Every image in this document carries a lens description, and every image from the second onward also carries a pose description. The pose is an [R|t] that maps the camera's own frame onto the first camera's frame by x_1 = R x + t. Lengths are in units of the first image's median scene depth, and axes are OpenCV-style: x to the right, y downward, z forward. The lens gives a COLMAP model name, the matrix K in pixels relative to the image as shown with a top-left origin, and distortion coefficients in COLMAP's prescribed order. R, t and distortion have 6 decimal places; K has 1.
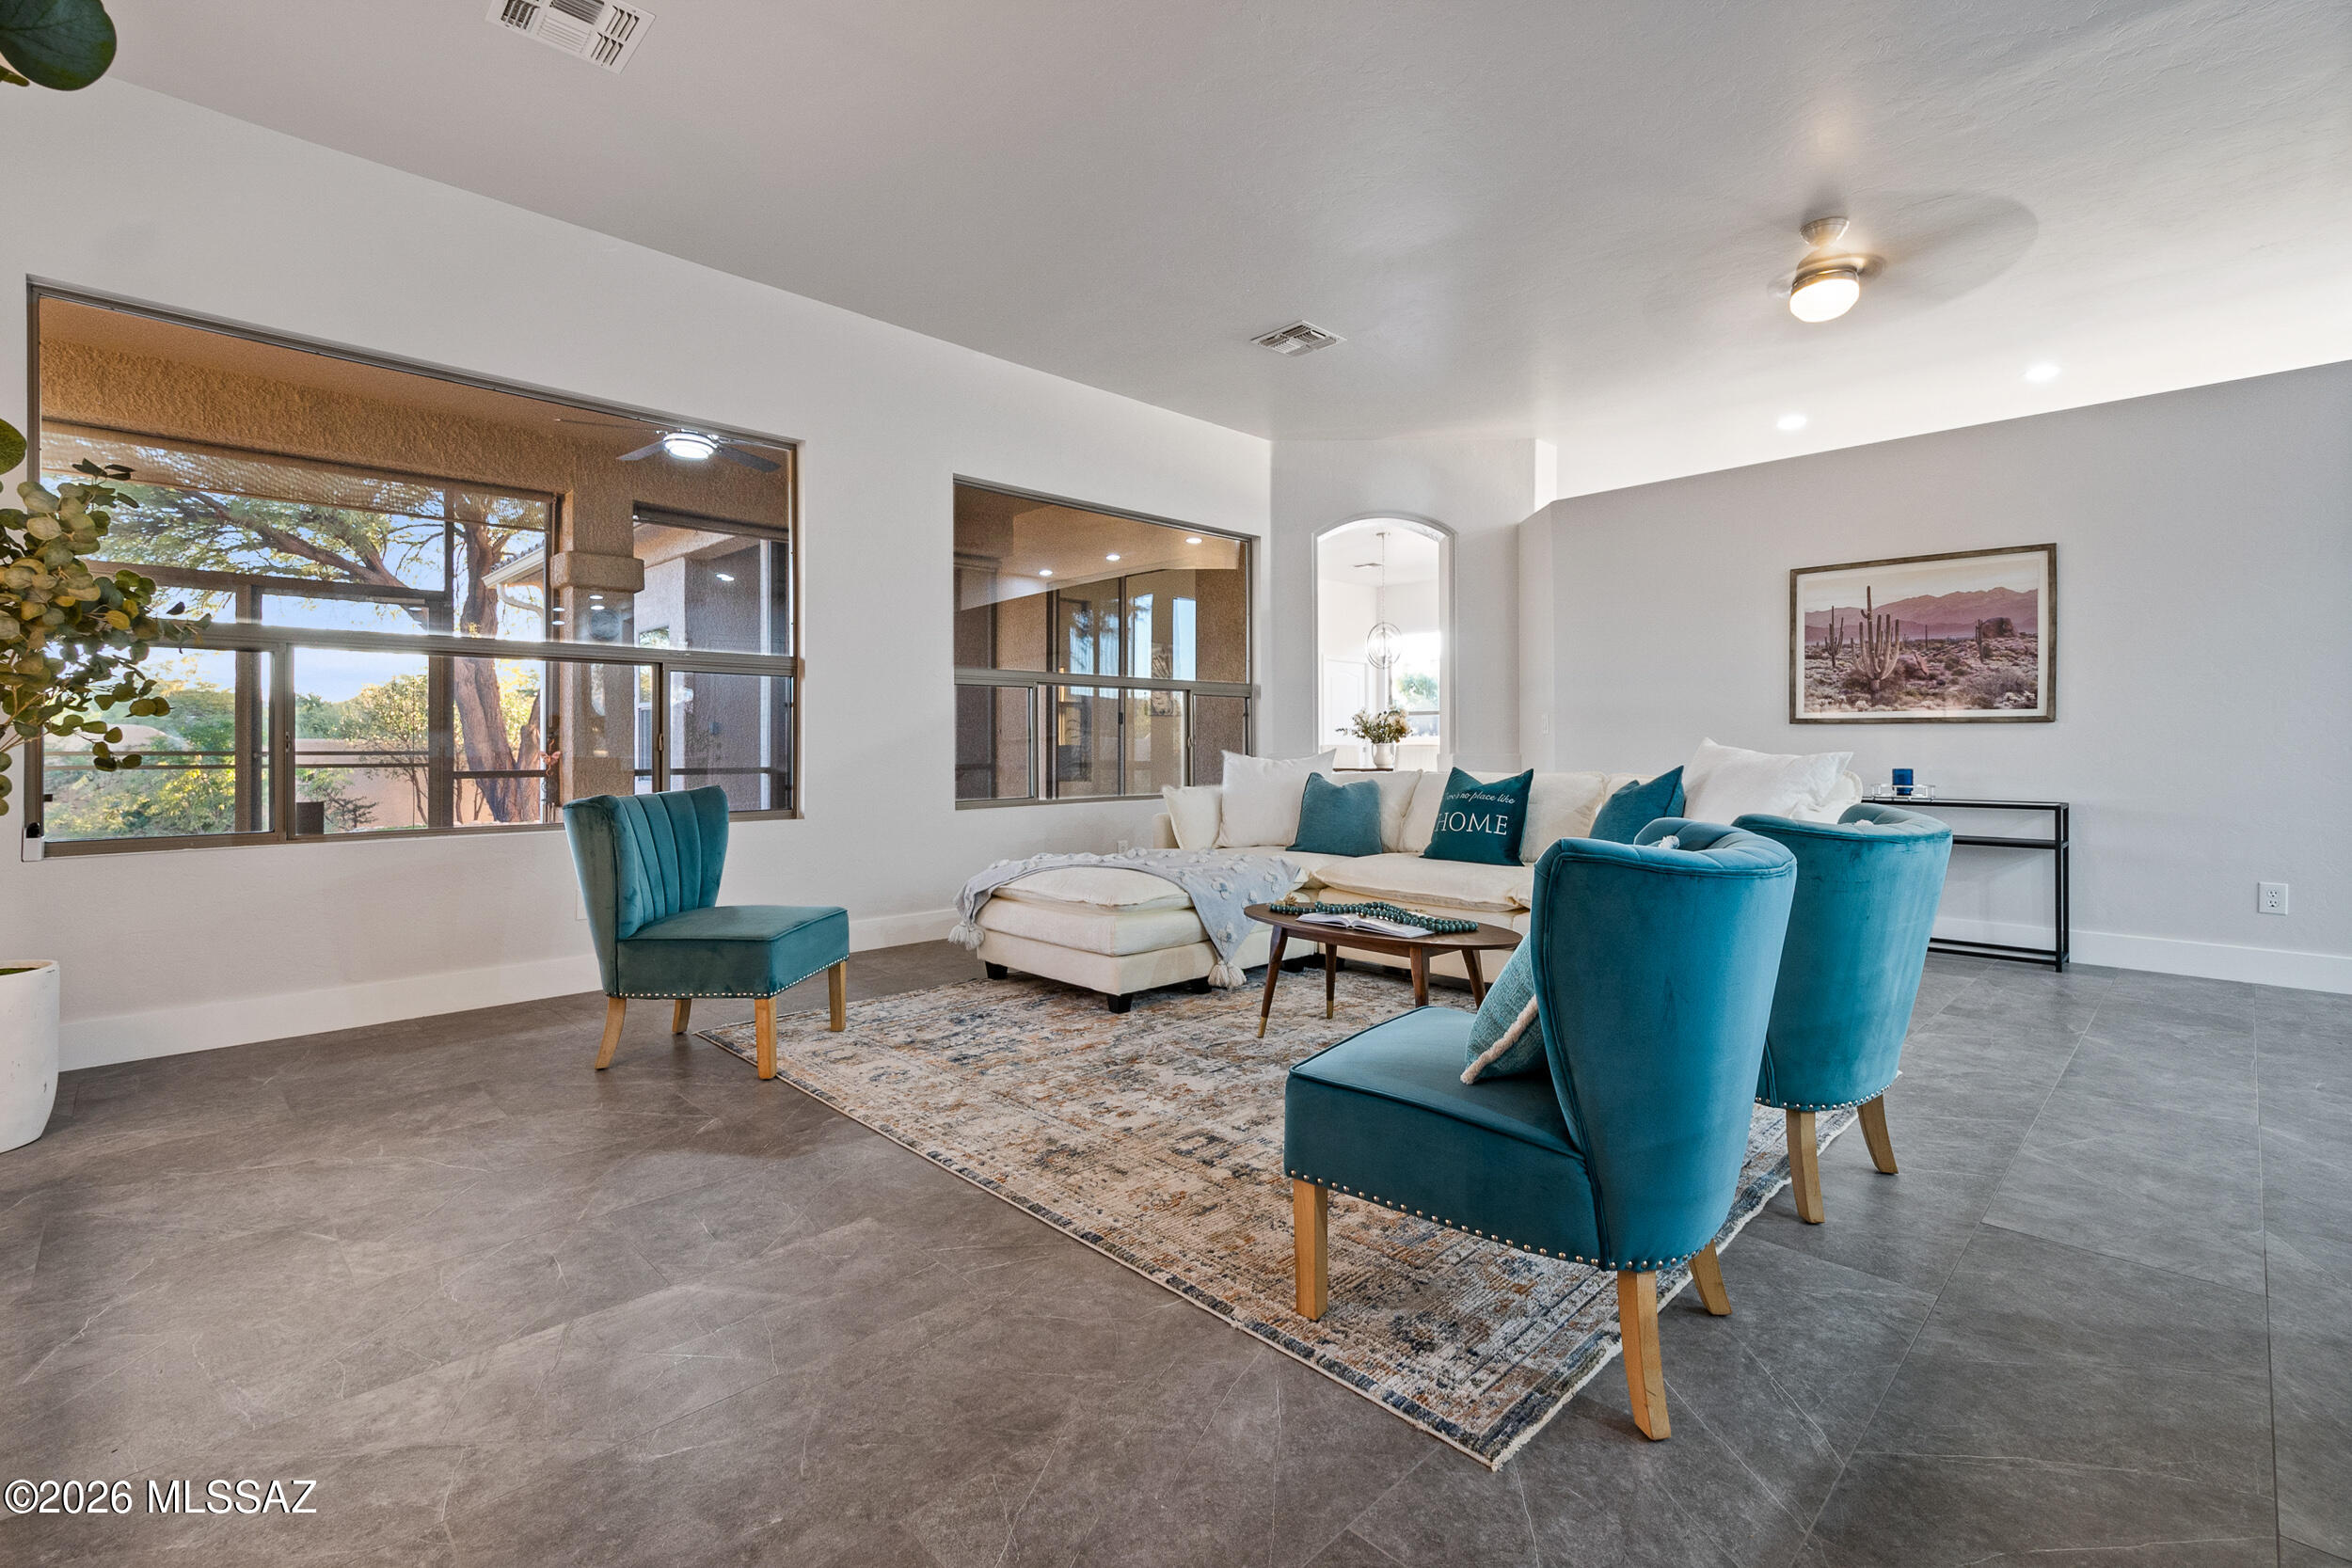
lens RADIAL K [[1036.1, 0, 1169.4], [0, 1036.1, 744.3], [0, 0, 1]] dist [0.008719, -0.000080]
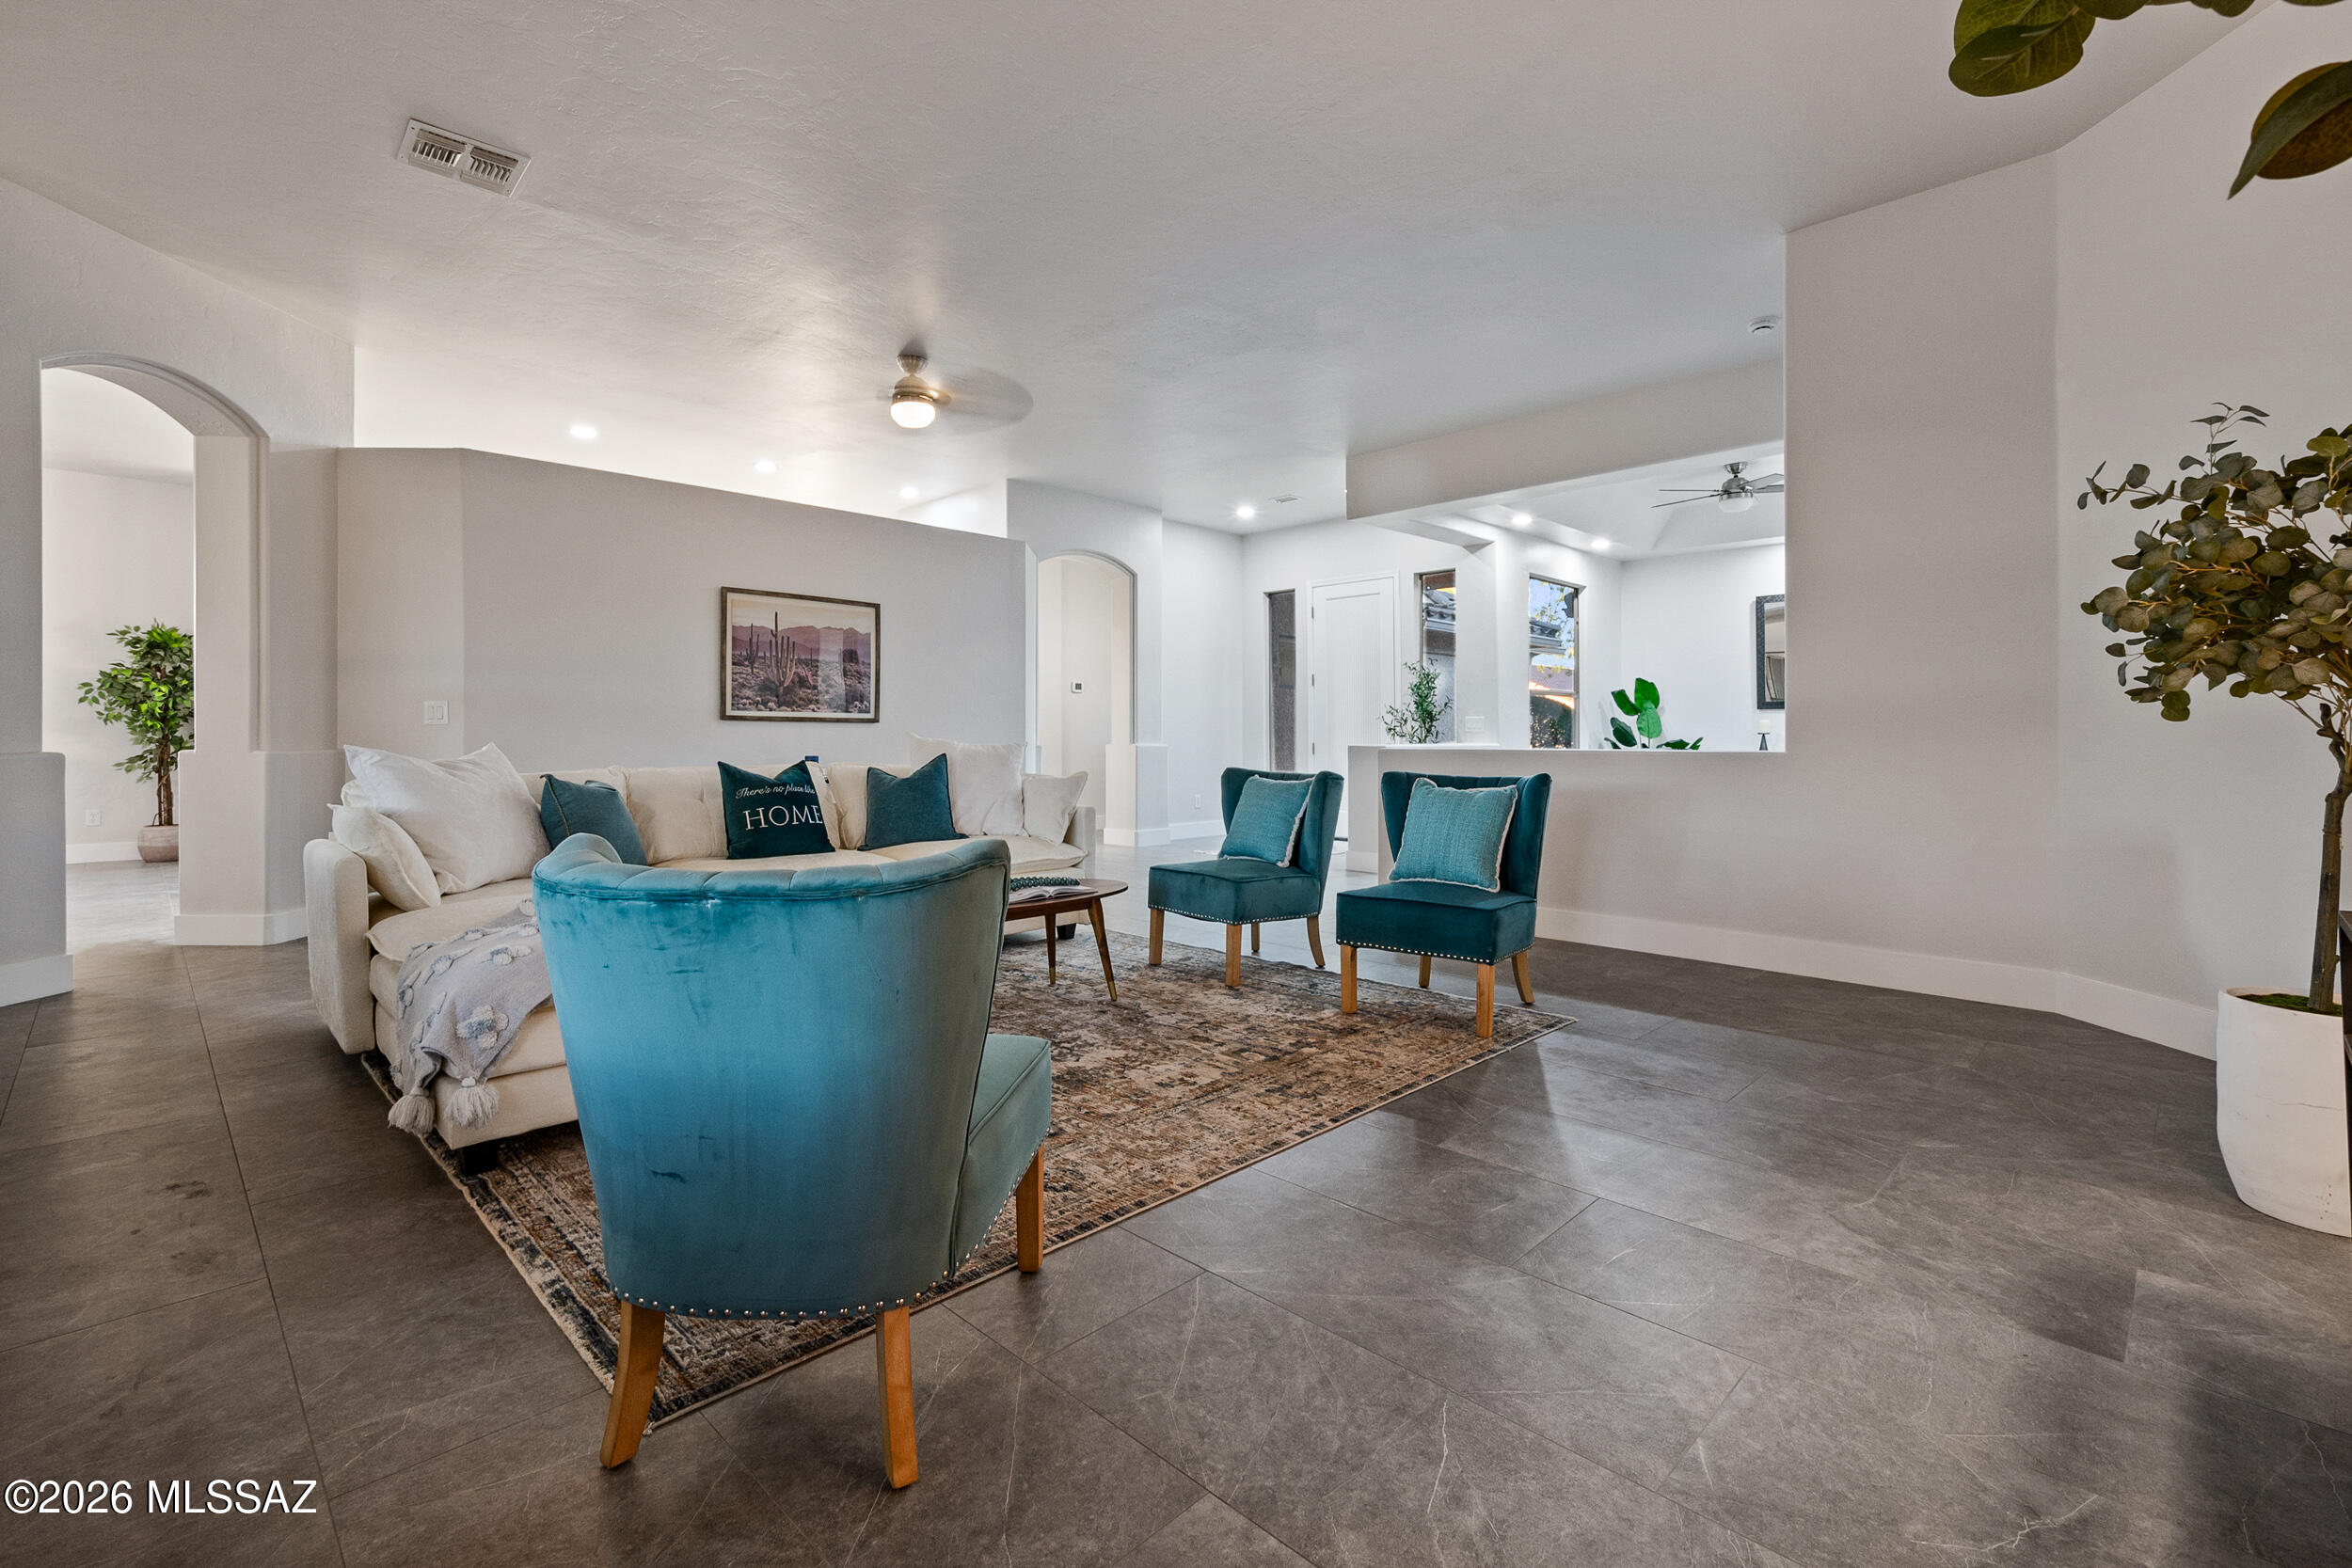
lens RADIAL K [[1036.1, 0, 1172.4], [0, 1036.1, 733.2], [0, 0, 1]] dist [0.008719, -0.000080]
pose [[-0.008747, 0.004220, 0.999953, -1.048585], [0.002728, 0.999987, -0.004197, 0.002495], [-0.999958, 0.002691, -0.008758, 0.950919]]
